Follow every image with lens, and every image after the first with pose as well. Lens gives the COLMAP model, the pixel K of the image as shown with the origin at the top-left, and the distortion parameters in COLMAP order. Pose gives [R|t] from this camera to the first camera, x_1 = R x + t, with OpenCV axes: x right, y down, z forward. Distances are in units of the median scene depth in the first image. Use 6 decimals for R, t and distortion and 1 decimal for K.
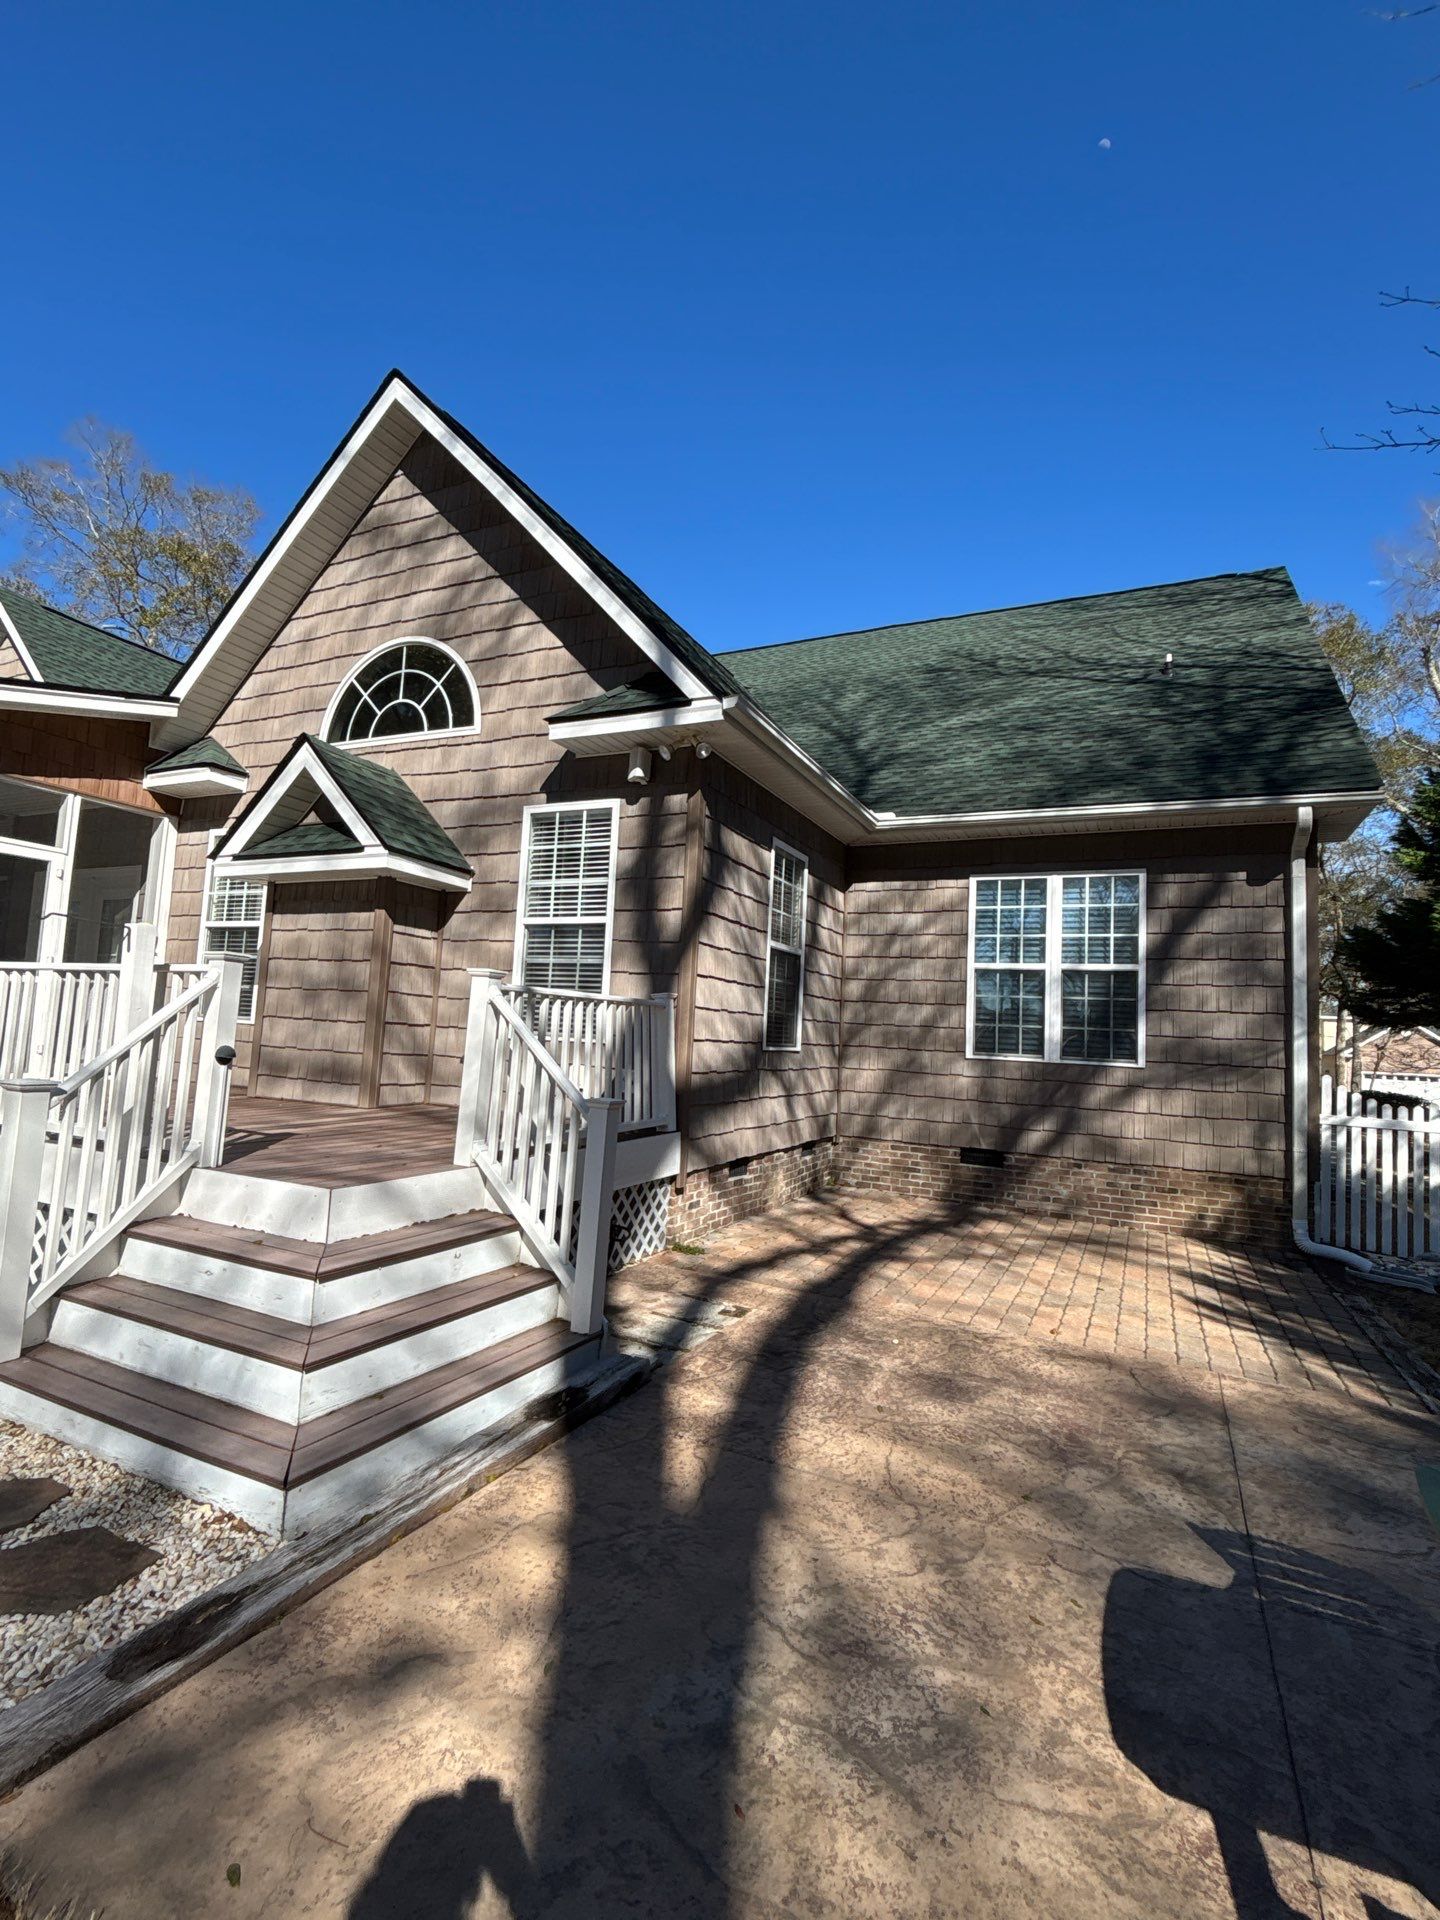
lens RADIAL K [[908.7, 0, 713.3], [0, 908.7, 958.4], [0, 0, 1]] dist [-0.002832, 0.000522]
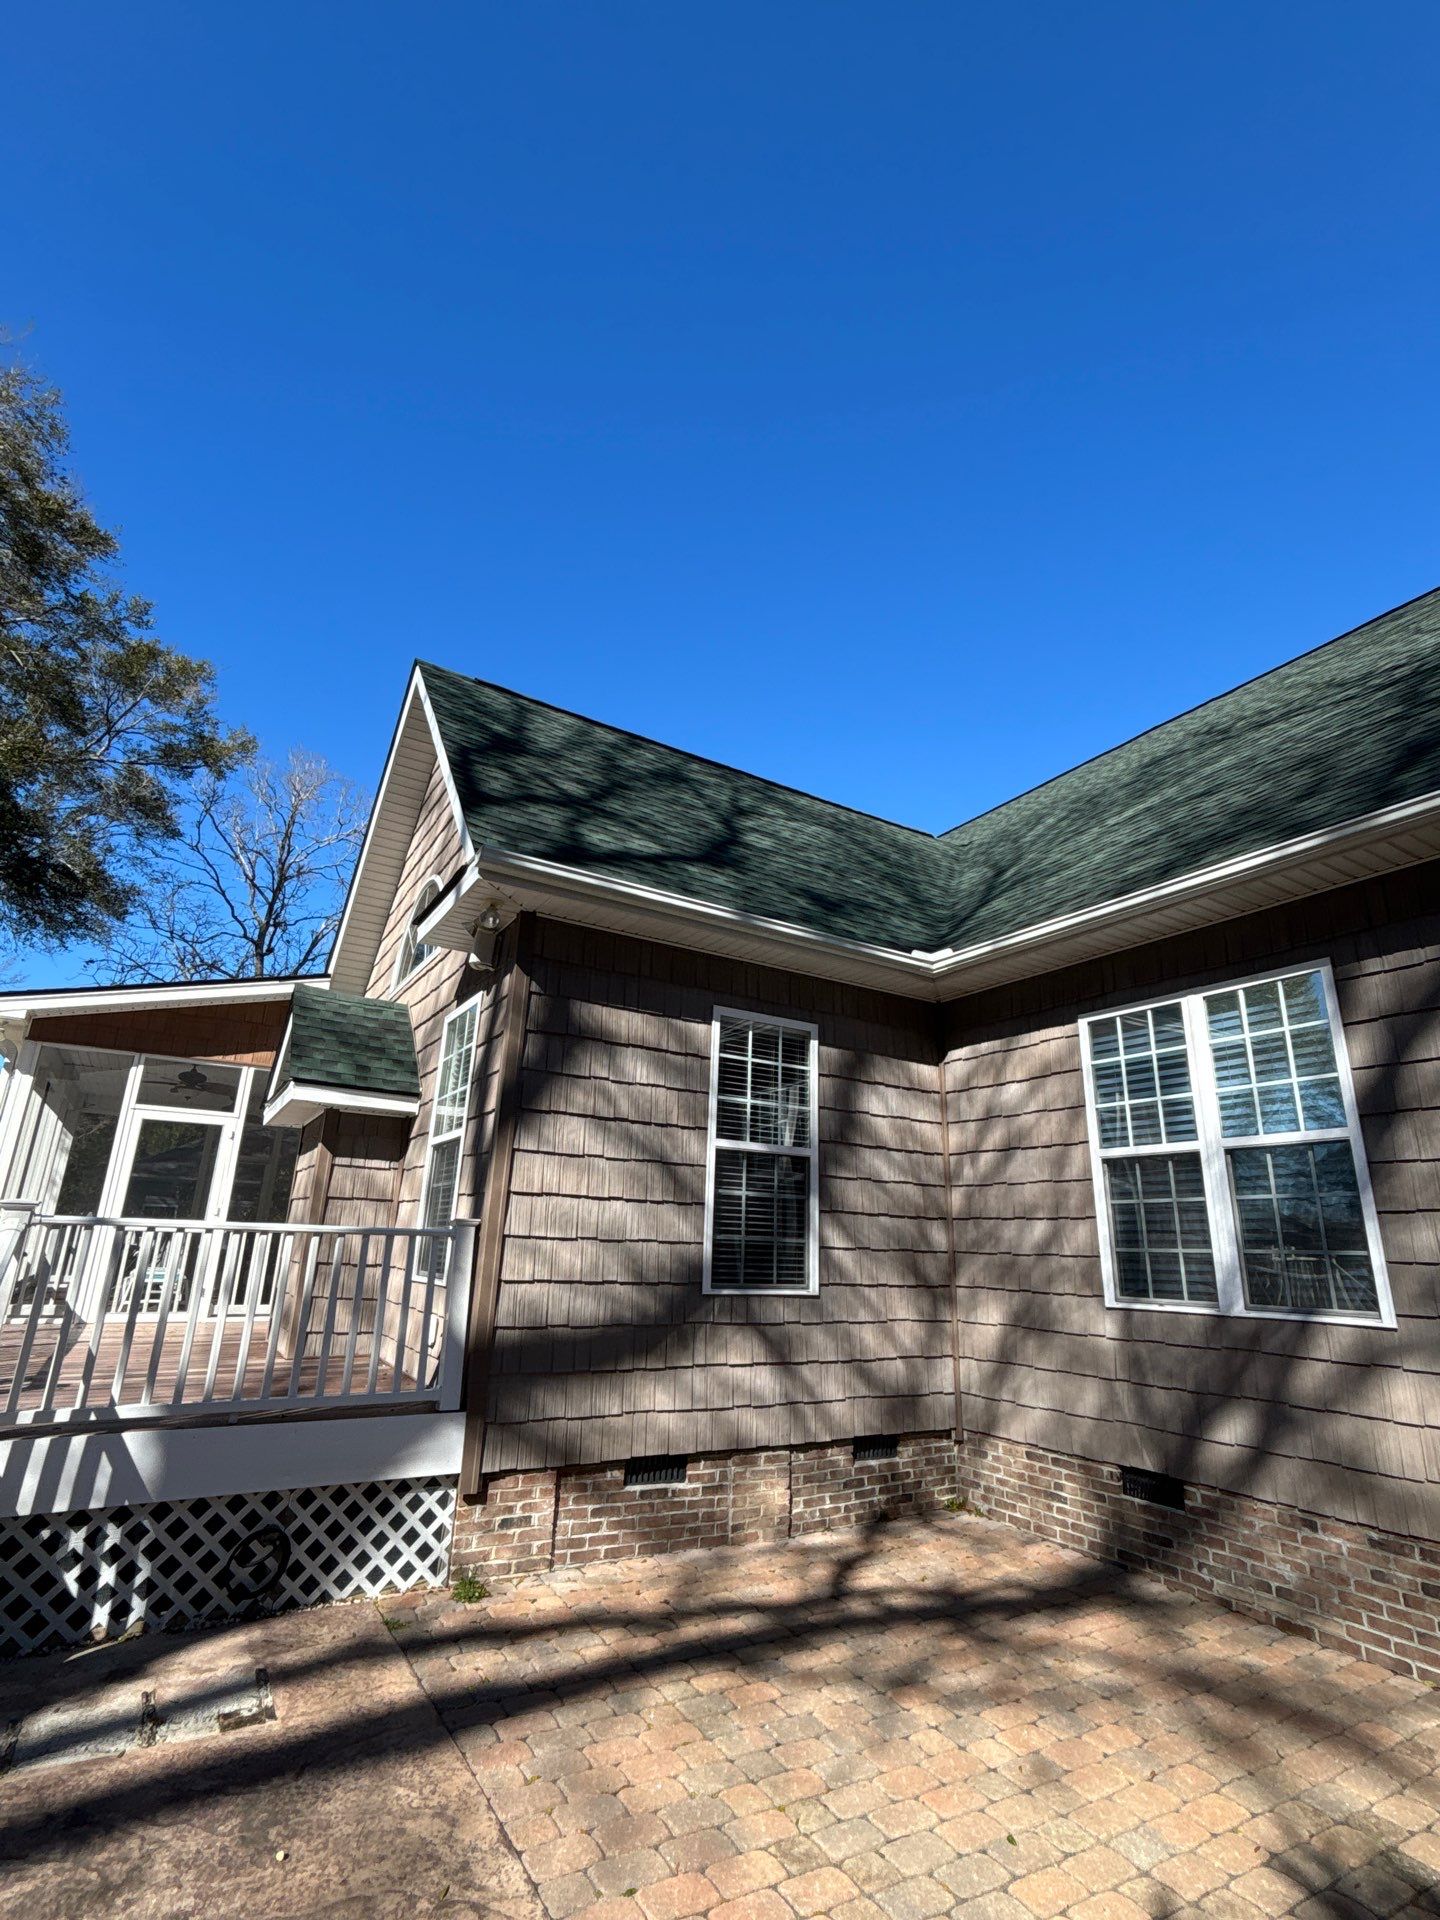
lens RADIAL K [[908.7, 0, 719.2], [0, 908.7, 956.5], [0, 0, 1]] dist [-0.002832, 0.000522]
pose [[0.840803, -0.189365, -0.507139, 0.448880], [0.056446, 0.962383, -0.265769, 0.032304], [0.538390, 0.194833, 0.819864, 0.325819]]
